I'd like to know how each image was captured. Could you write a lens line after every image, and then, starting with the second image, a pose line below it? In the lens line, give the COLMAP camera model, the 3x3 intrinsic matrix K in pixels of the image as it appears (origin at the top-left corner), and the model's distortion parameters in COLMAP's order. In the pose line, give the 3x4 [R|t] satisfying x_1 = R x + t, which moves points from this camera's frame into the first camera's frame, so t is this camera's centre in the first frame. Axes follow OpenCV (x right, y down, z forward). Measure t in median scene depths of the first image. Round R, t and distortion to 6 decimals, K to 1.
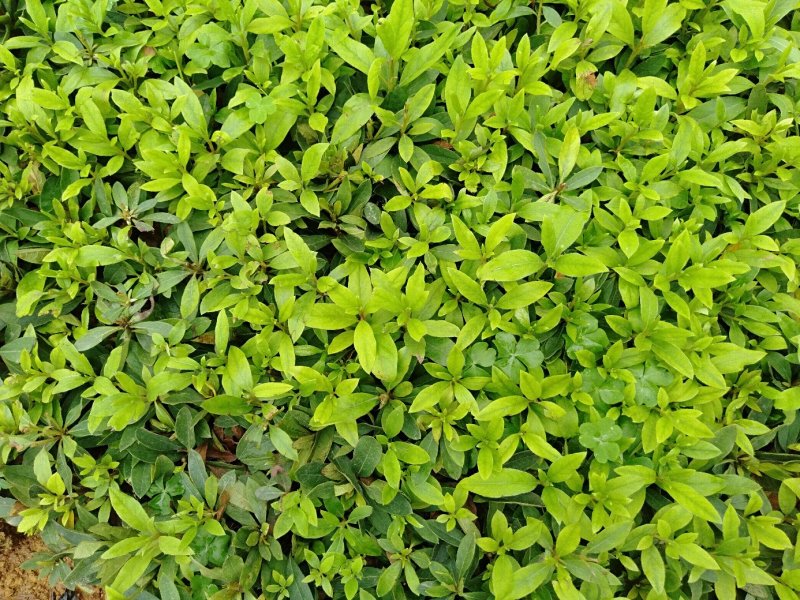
lens RADIAL K [[612.8, 0, 400.0], [0, 612.8, 300.0], [0, 0, 1]] dist [0.041167, -0.054304]
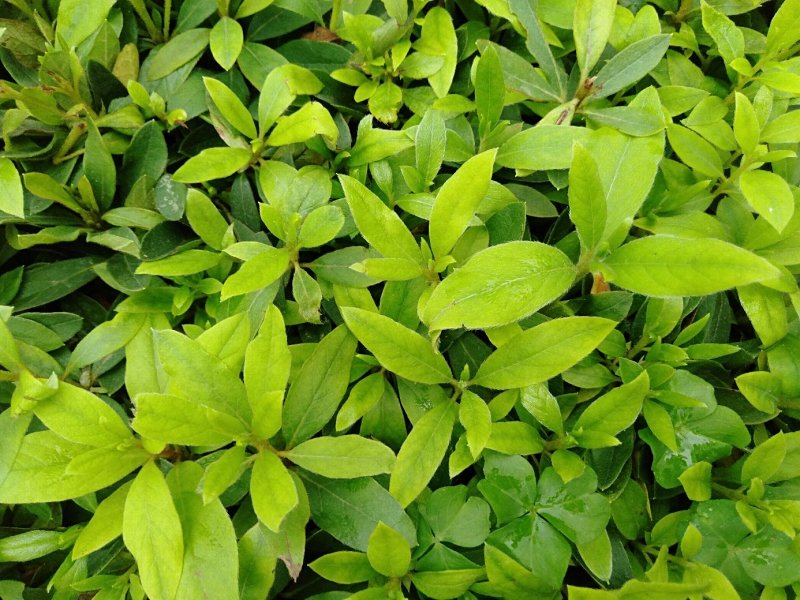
lens RADIAL K [[612.8, 0, 400.0], [0, 612.8, 300.0], [0, 0, 1]] dist [0.041167, -0.054304]
pose [[0.990695, -0.120278, 0.063699, 0.085230], [0.120138, 0.992739, 0.006035, -0.053118], [-0.063962, 0.001674, 0.997951, 0.574042]]
